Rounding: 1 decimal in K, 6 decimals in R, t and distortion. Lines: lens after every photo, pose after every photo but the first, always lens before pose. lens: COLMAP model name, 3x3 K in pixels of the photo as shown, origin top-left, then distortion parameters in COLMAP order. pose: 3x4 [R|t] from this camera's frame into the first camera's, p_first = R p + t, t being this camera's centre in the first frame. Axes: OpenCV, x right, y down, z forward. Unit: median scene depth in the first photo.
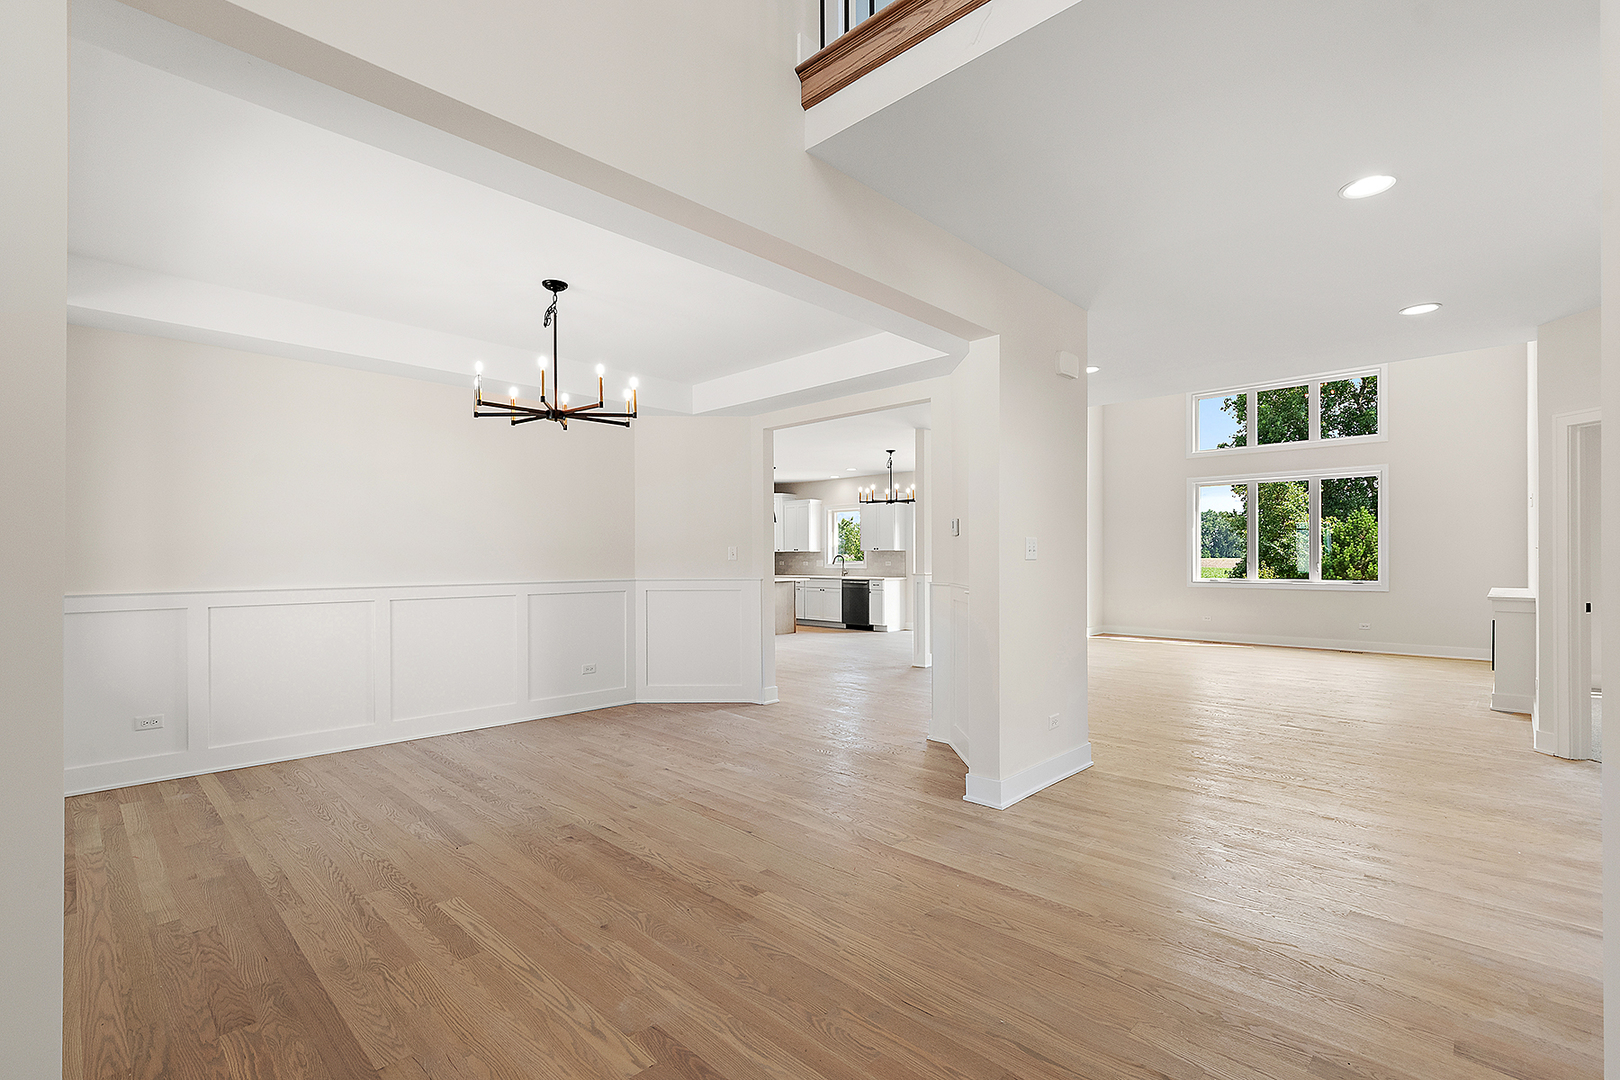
lens RADIAL K [[727.4, 0, 805.0], [0, 727.4, 555.4], [0, 0, 1]] dist [-0.000776, -0.000132]
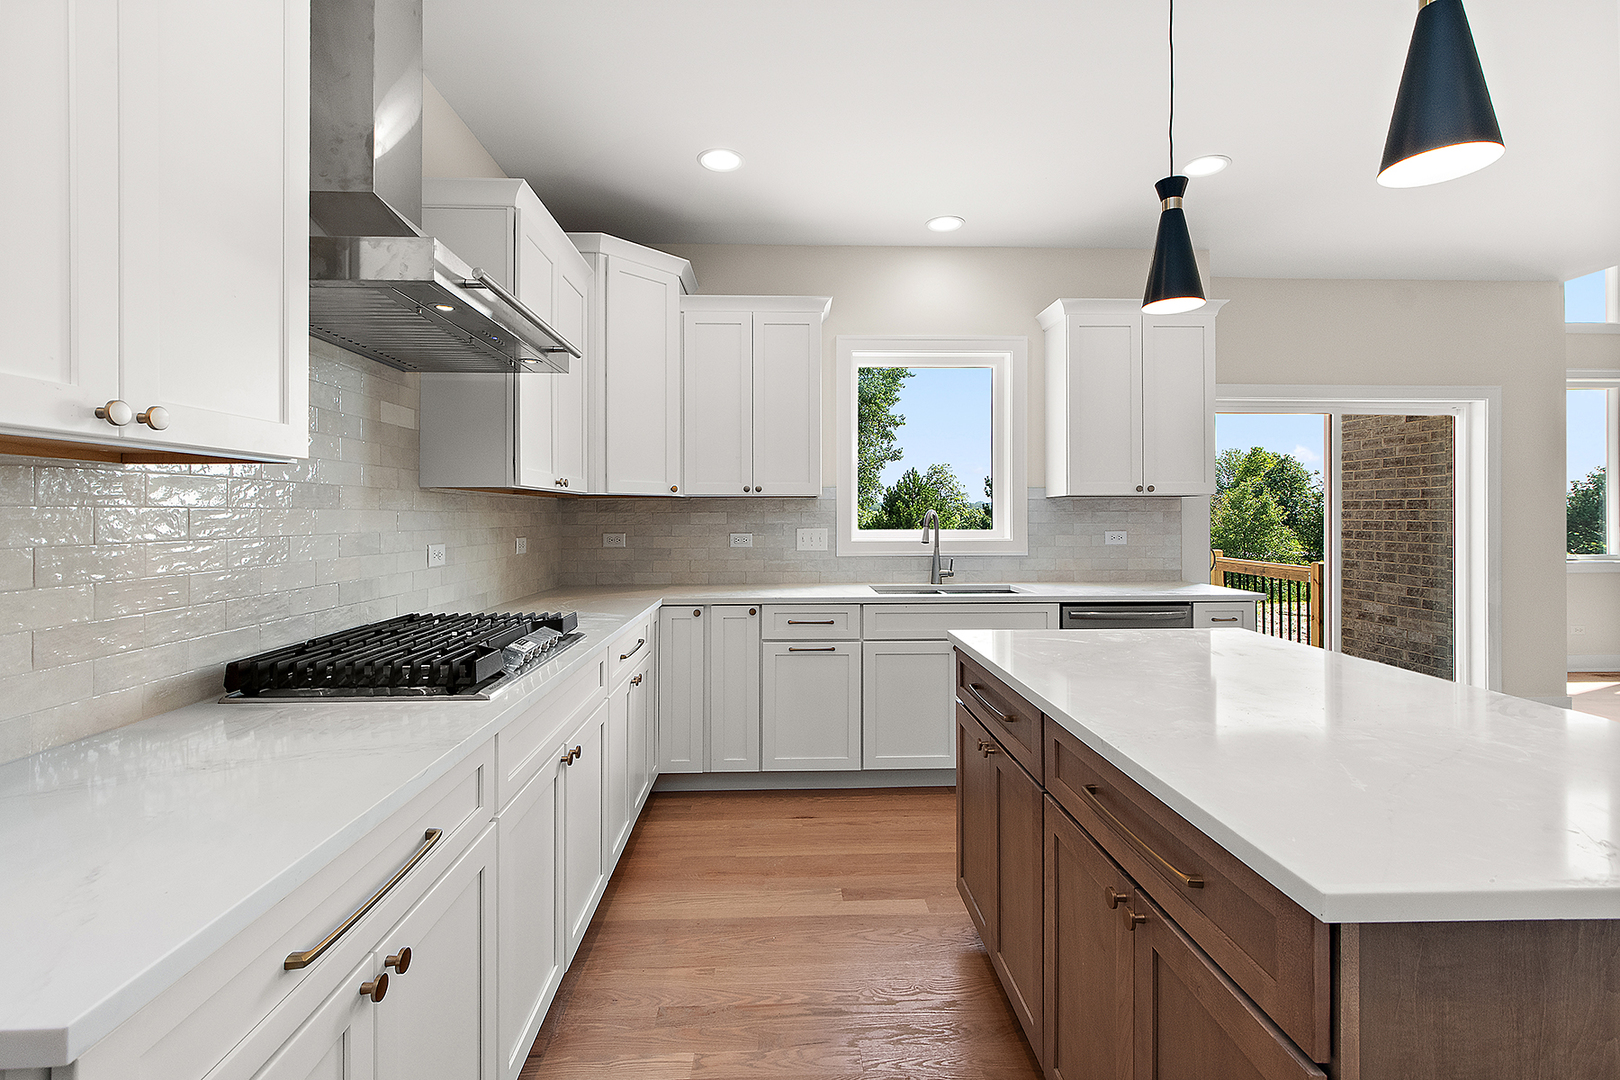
lens RADIAL K [[723.1, 0, 806.1], [0, 723.1, 514.8], [0, 0, 1]] dist [-0.001696, -0.000205]
pose [[0.692010, 0.000559, 0.721888, -0.279178], [-0.002282, 0.999996, 0.001414, 0.001414], [-0.721884, -0.002626, 0.692009, 1.239161]]
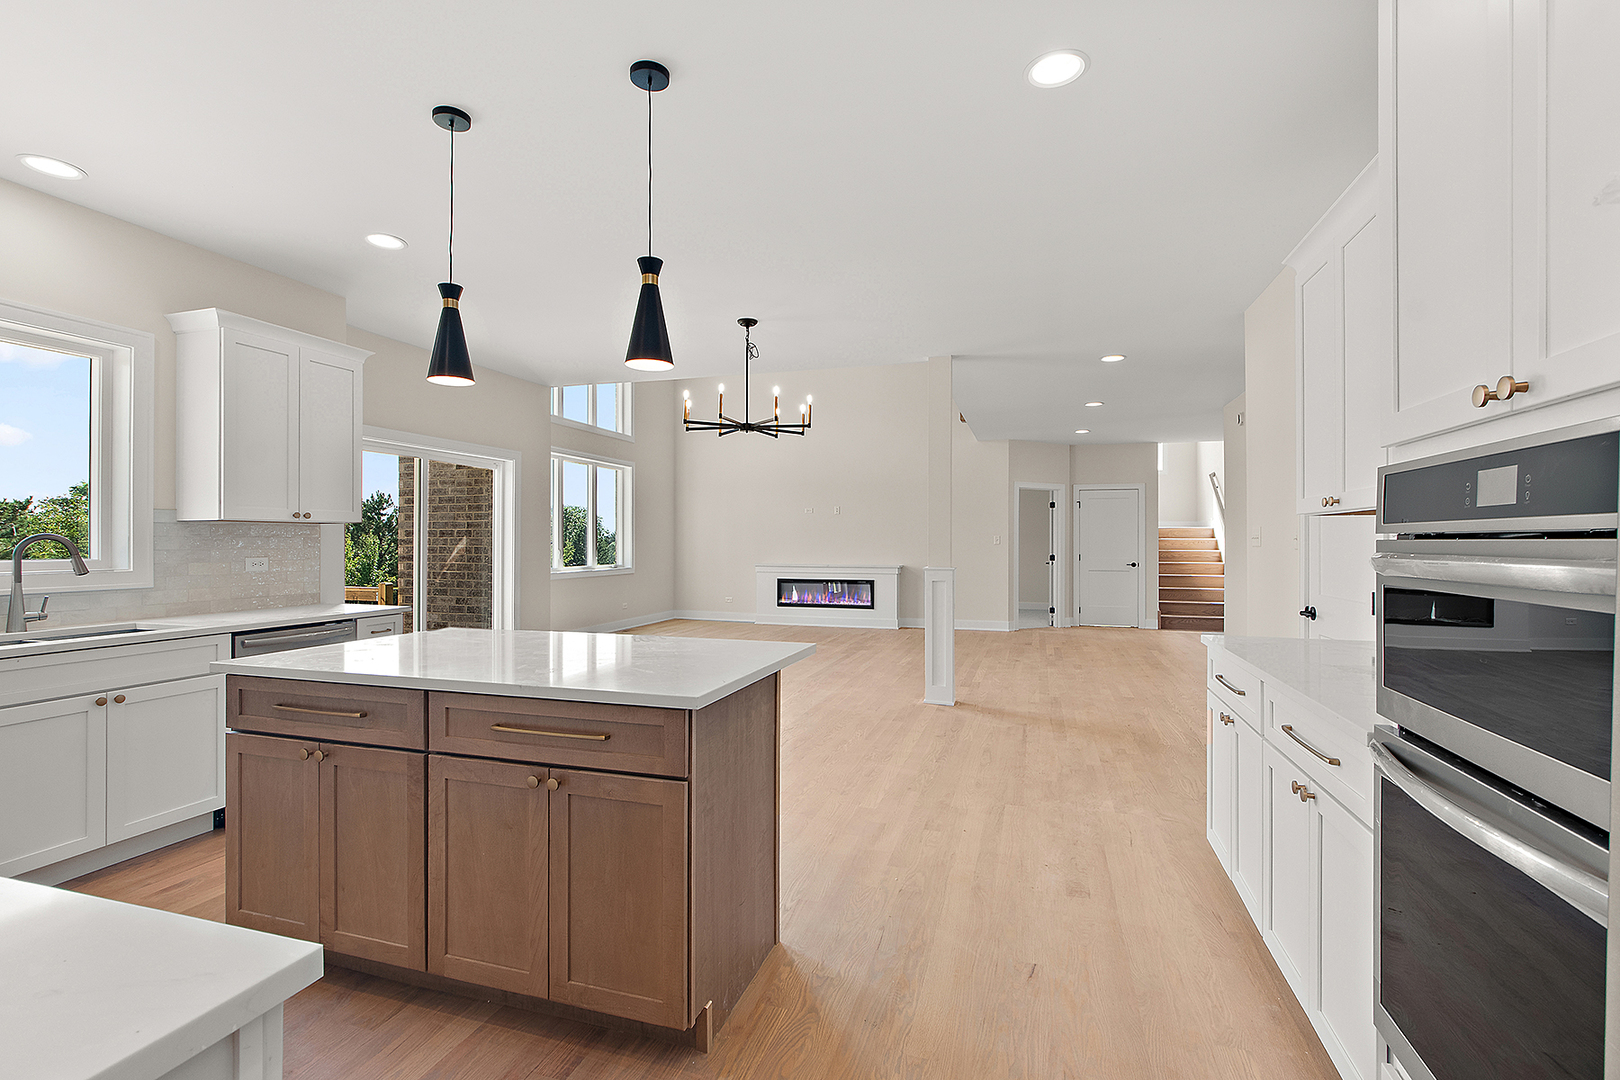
lens RADIAL K [[736.9, 0, 804.8], [0, 736.9, 550.6], [0, 0, 1]] dist [-0.002720, -0.000367]
pose [[-0.448590, -0.009493, 0.893687, -0.366048], [-0.003403, 0.999954, 0.008914, 0.002441], [-0.893731, 0.000958, -0.448602, 1.311156]]
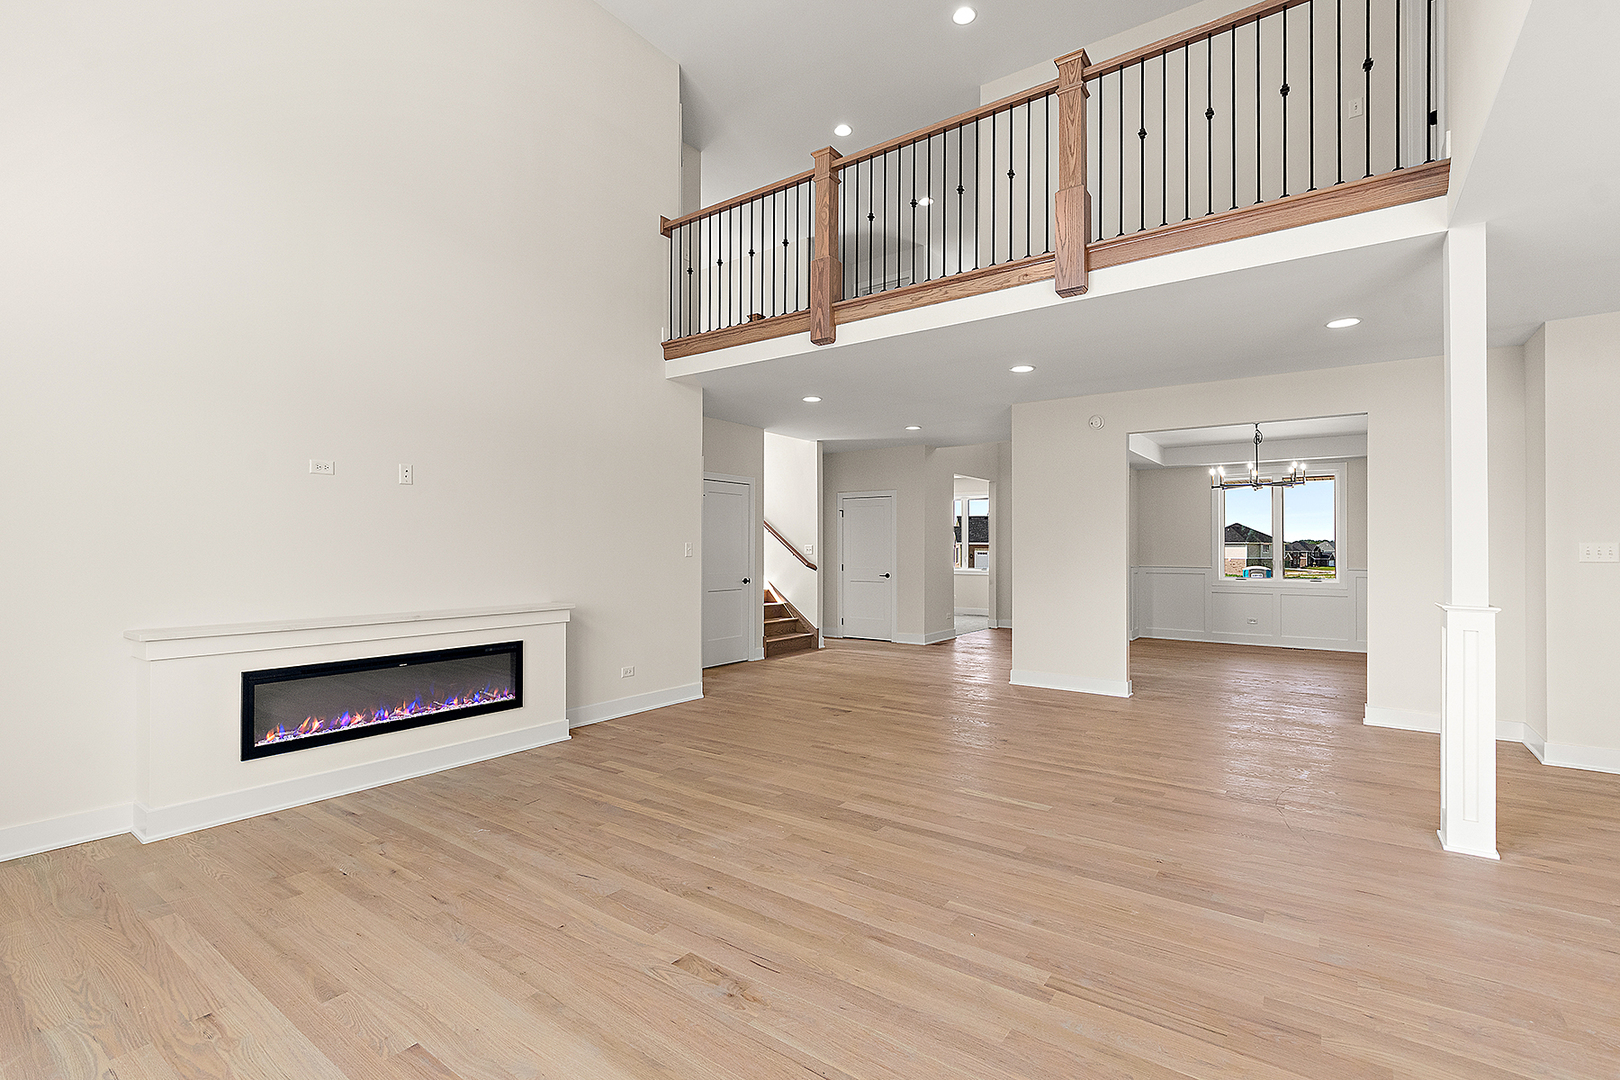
lens RADIAL K [[734.2, 0, 803.7], [0, 734.2, 541.5], [0, 0, 1]] dist [0.002059, -0.000192]
pose [[-0.989481, -0.002533, -0.144639, 0.521702], [-0.000836, 0.999930, -0.011795, -0.004533], [0.144658, -0.011550, -0.989414, 1.227306]]
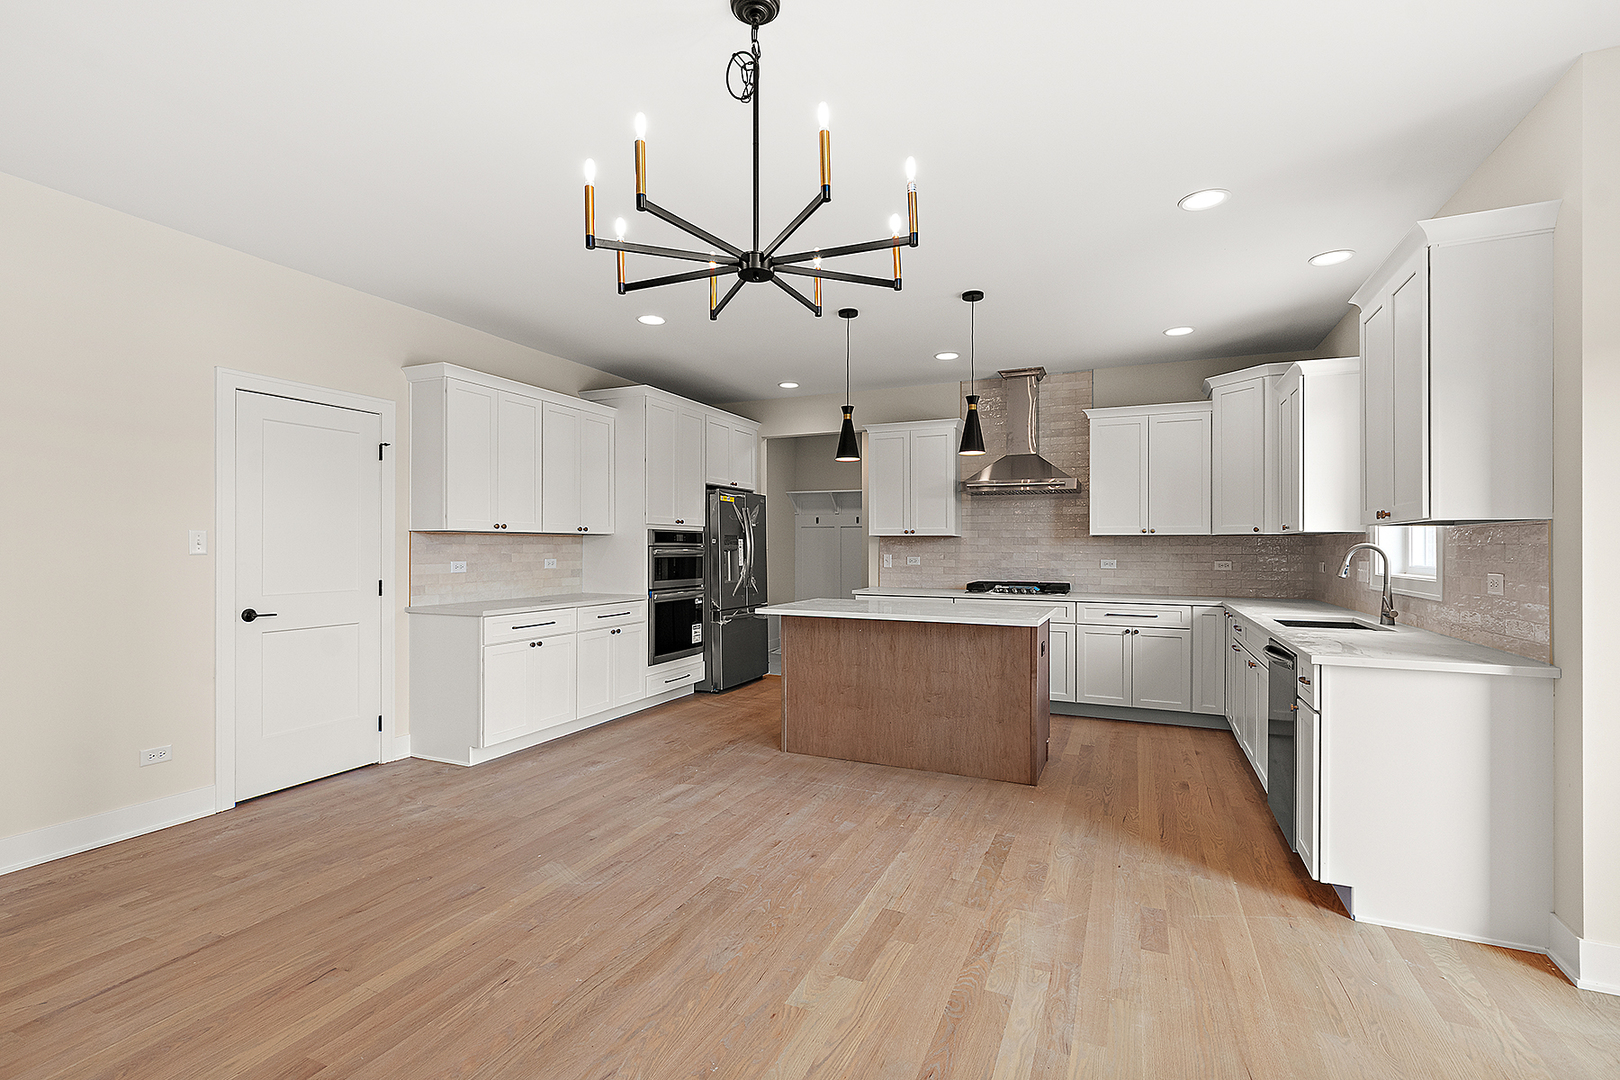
lens RADIAL K [[729.8, 0, 804.6], [0, 729.8, 543.7], [0, 0, 1]] dist [-0.000893, -0.000053]
pose [[0.339654, -0.000101, -0.940550, 0.339165], [0.000449, 1.000000, 0.000054, -0.000992], [0.940550, -0.000441, 0.339654, 1.049805]]
